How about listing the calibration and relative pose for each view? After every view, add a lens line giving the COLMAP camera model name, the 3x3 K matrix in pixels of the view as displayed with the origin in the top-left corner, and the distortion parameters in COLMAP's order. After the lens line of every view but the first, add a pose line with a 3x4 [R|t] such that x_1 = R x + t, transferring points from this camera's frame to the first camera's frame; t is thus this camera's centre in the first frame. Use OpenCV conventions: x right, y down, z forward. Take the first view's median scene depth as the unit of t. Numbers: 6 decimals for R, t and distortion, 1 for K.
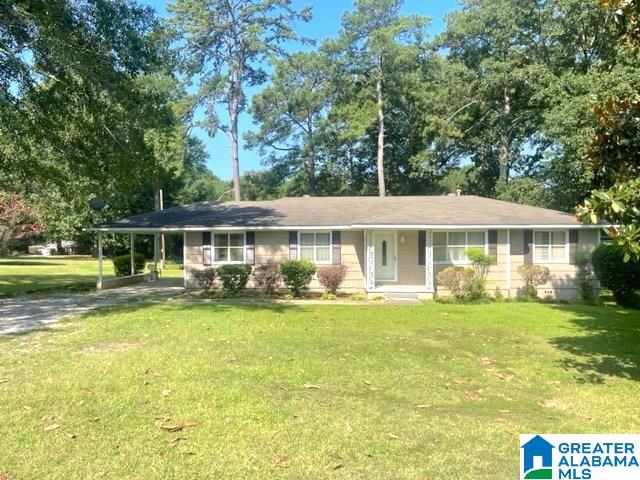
lens RADIAL K [[488.9, 0, 320.0], [0, 488.9, 240.0], [0, 0, 1]] dist [0.074905, -0.109501]
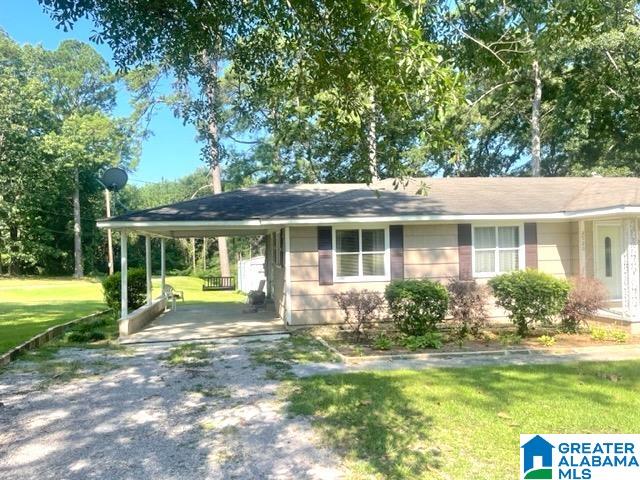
lens RADIAL K [[488.9, 0, 320.0], [0, 488.9, 240.0], [0, 0, 1]] dist [0.074905, -0.109501]
pose [[0.979202, -0.015405, 0.202303, -0.354680], [0.019974, 0.999589, -0.020563, 0.010479], [-0.201903, 0.024176, 0.979107, 0.428613]]
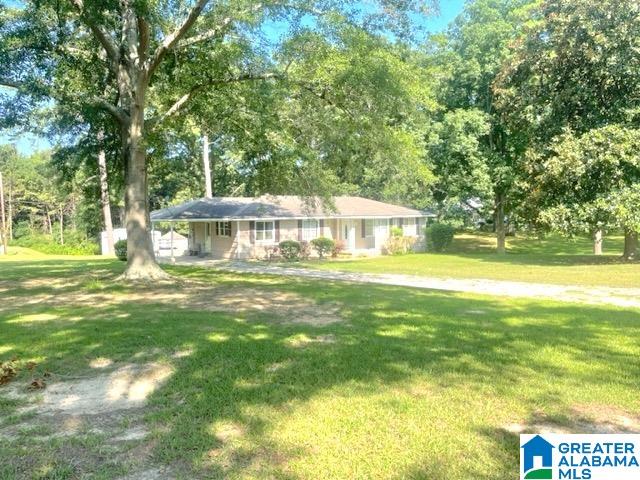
lens RADIAL K [[488.9, 0, 320.0], [0, 488.9, 240.0], [0, 0, 1]] dist [0.074905, -0.109501]
pose [[0.788702, -0.037994, 0.613600, -0.997002], [0.008598, 0.998673, 0.050786, -0.032975], [-0.614716, -0.034779, 0.787982, -0.325939]]
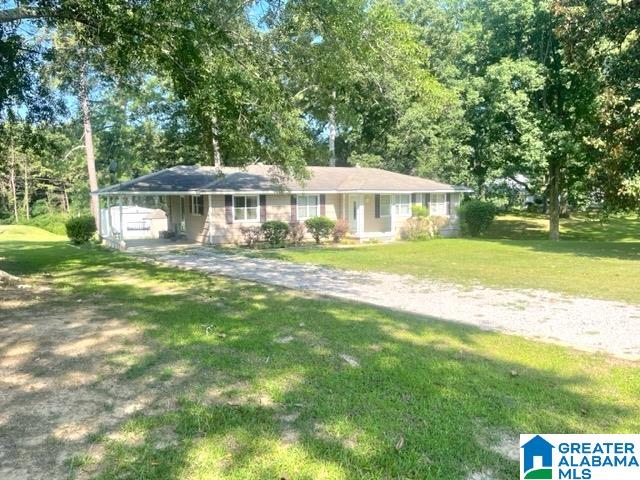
lens RADIAL K [[488.9, 0, 320.0], [0, 488.9, 240.0], [0, 0, 1]] dist [0.074905, -0.109501]
pose [[0.836063, -0.052706, 0.546096, -0.698196], [0.005182, 0.996089, 0.088203, -0.012095], [-0.548609, -0.070913, 0.833067, -0.115169]]
